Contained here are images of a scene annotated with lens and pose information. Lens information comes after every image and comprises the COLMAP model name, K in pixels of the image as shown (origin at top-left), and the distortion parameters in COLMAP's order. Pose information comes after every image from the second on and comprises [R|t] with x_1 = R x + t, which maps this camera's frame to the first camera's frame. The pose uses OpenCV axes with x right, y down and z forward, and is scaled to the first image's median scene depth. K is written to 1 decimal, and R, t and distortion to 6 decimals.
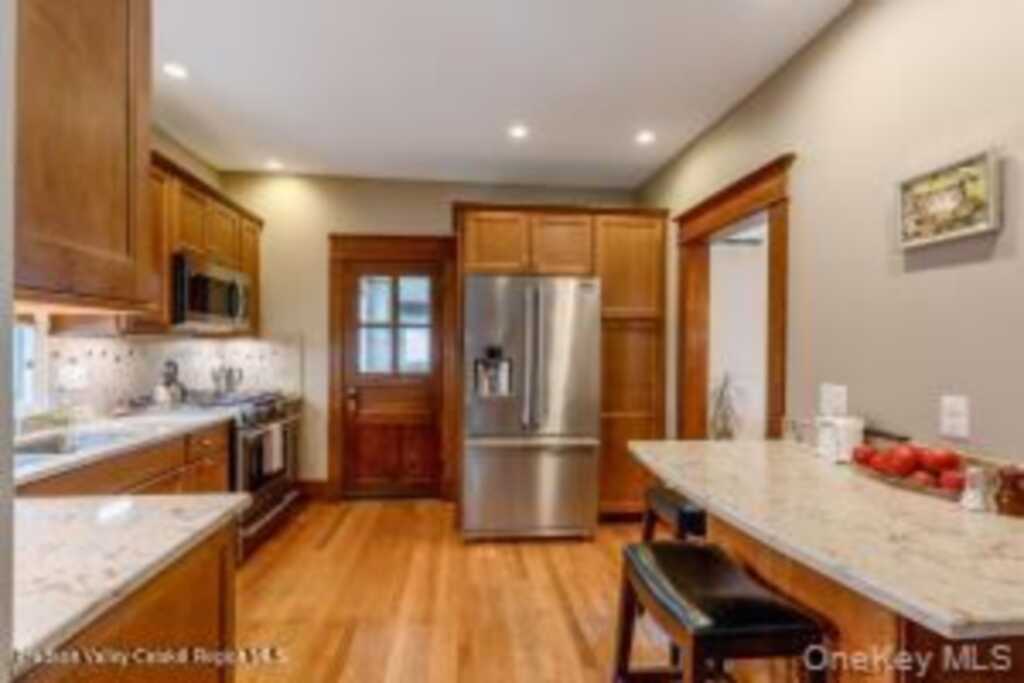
lens RADIAL K [[432.9, 0, 500.9], [0, 432.9, 347.1], [0, 0, 1]] dist [-0.008688, 0.000806]
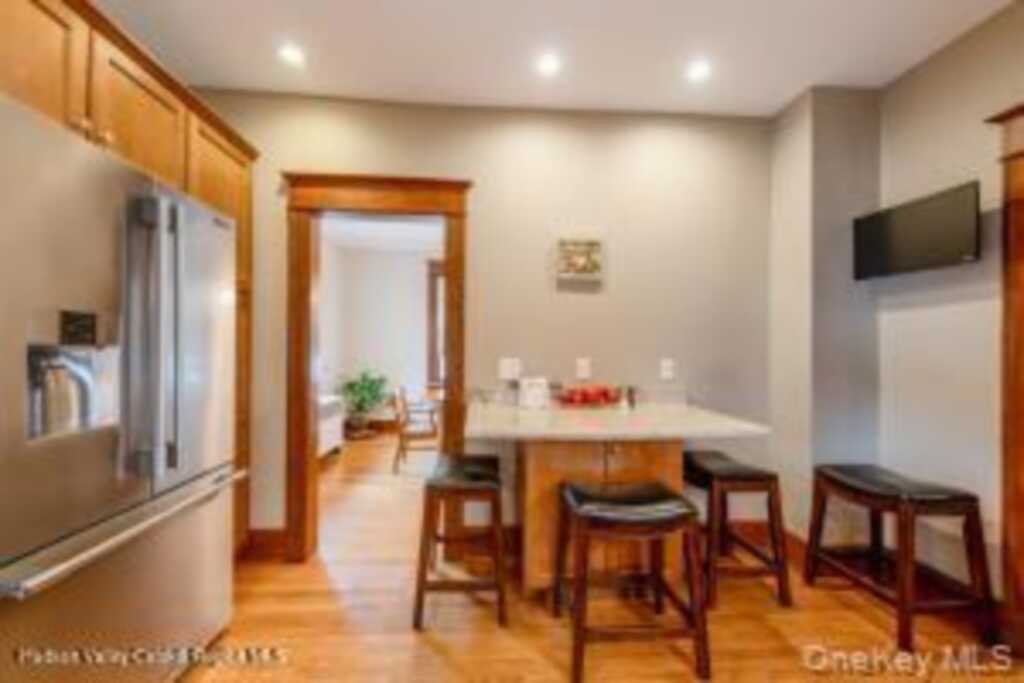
lens RADIAL K [[425.4, 0, 512.2], [0, 425.4, 349.6], [0, 0, 1]] dist [0.002050, -0.000011]
pose [[-0.006648, -0.008154, 0.999945, -0.397536], [-0.007720, 0.999937, 0.008103, 0.027000], [-0.999948, -0.007665, -0.006710, 0.591158]]
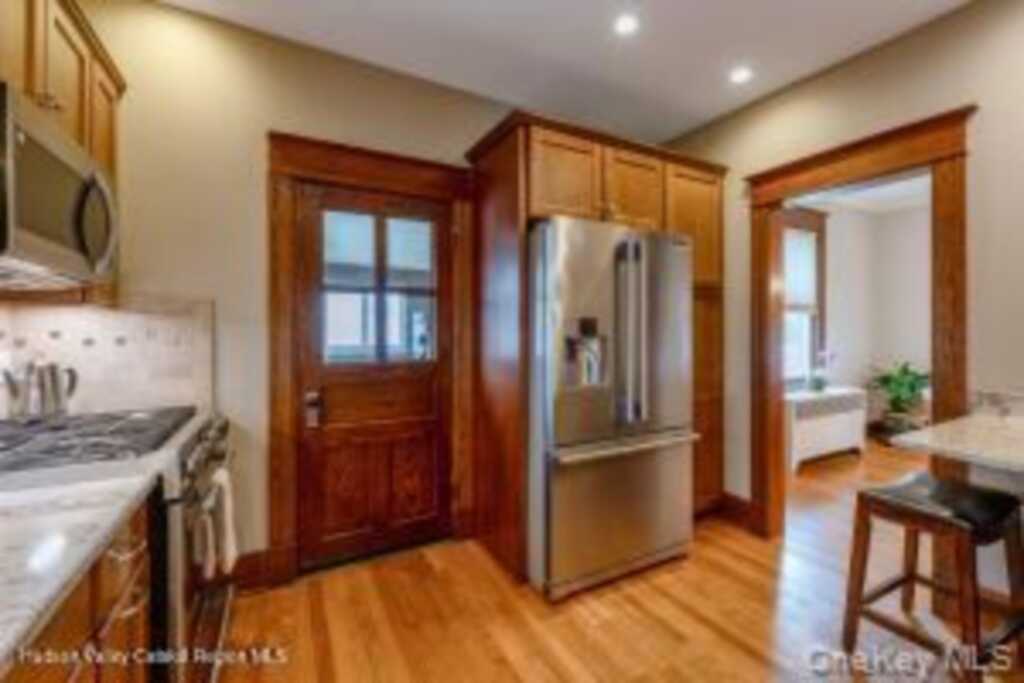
lens RADIAL K [[425.4, 0, 513.2], [0, 425.4, 333.9], [0, 0, 1]] dist [0.002050, -0.000011]
pose [[0.906665, -0.010865, 0.421712, -0.406693], [0.010537, 0.999940, 0.003108, 0.019283], [-0.421720, 0.001625, 0.906725, 0.395050]]
